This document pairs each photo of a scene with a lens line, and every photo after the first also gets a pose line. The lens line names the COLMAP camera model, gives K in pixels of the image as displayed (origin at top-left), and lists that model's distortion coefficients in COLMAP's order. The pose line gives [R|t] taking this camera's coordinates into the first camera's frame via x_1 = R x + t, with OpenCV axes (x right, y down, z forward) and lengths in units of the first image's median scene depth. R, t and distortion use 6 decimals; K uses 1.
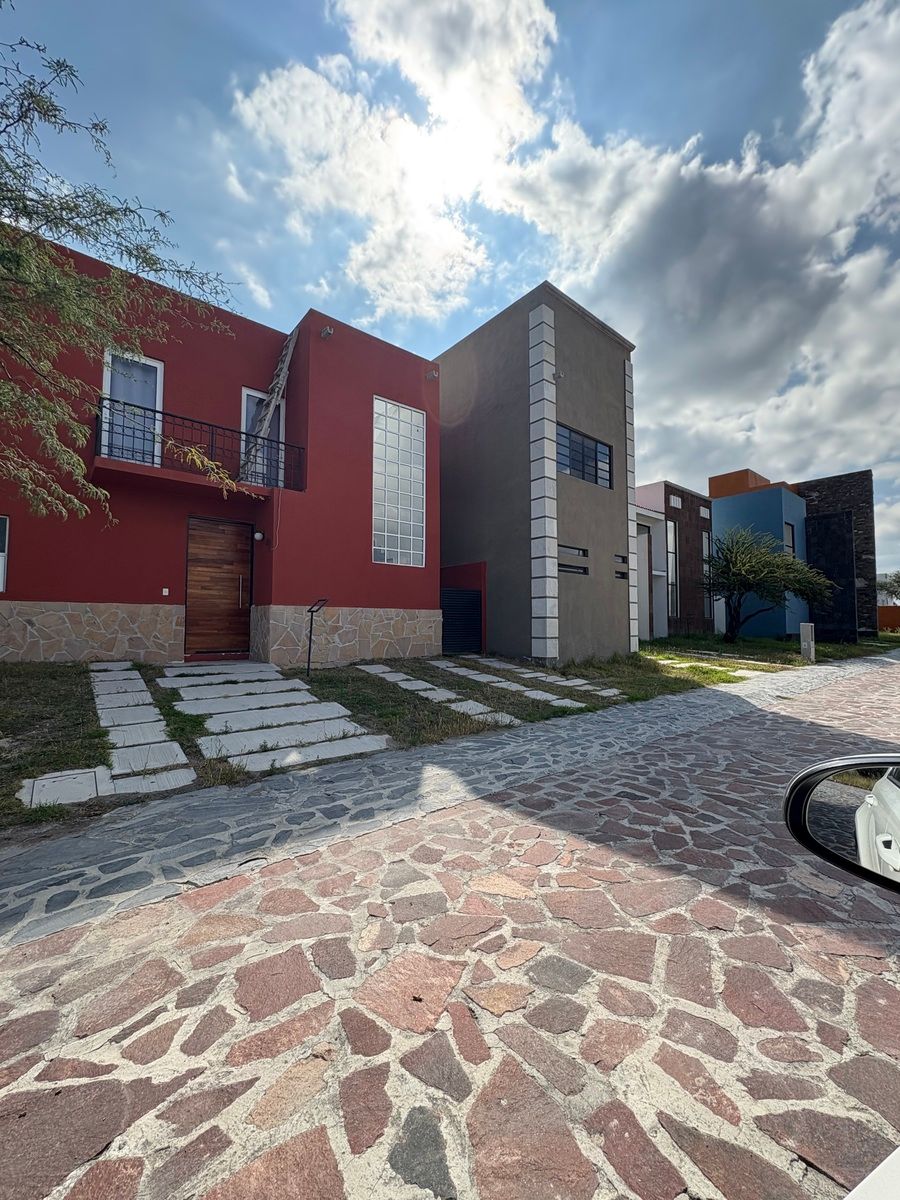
lens RADIAL K [[478.8, 0, 449.5], [0, 478.8, 595.1], [0, 0, 1]] dist [0.000385, 0.000127]
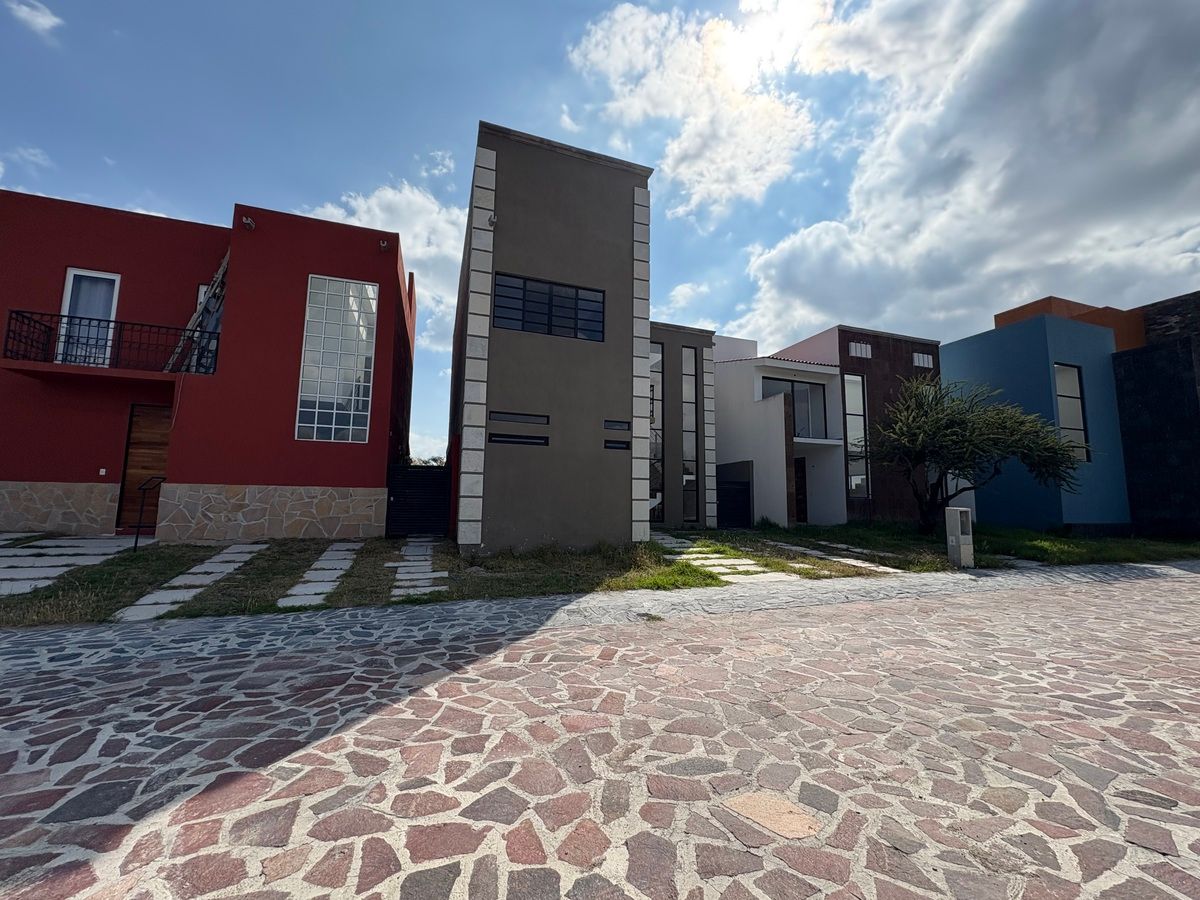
lens RADIAL K [[475.8, 0, 605.6], [0, 475.8, 443.8], [0, 0, 1]] dist [-0.002017, -0.000336]
pose [[0.936681, -0.032865, -0.348637, 1.579871], [0.010551, 0.997783, -0.065713, 0.022881], [0.350024, 0.057873, 0.934951, 0.619290]]
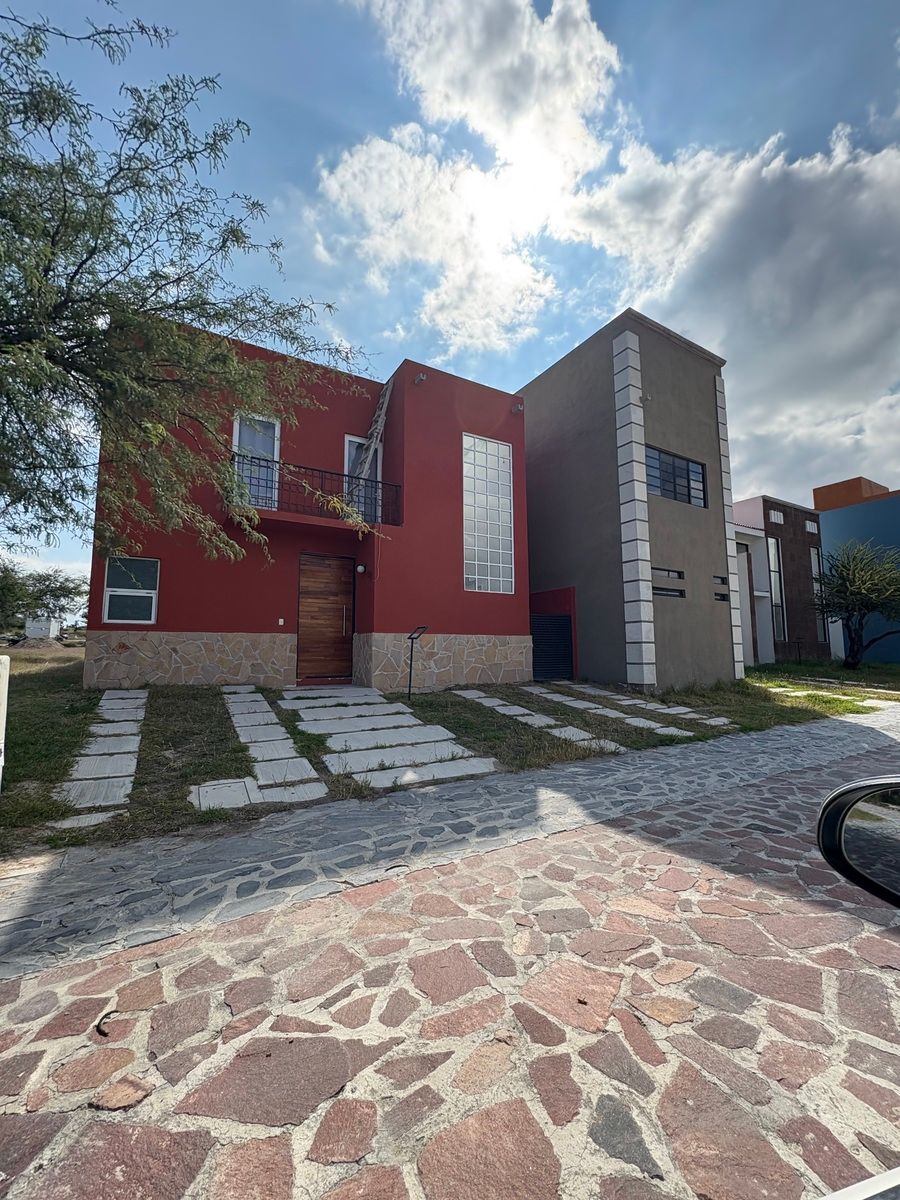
lens RADIAL K [[478.0, 0, 449.0], [0, 478.0, 596.4], [0, 0, 1]] dist [0.001660, -0.000118]
pose [[0.987162, -0.022935, -0.158065, -0.060725], [0.014648, 0.998466, -0.053398, -0.001487], [0.159047, 0.050397, 0.985984, -0.050248]]
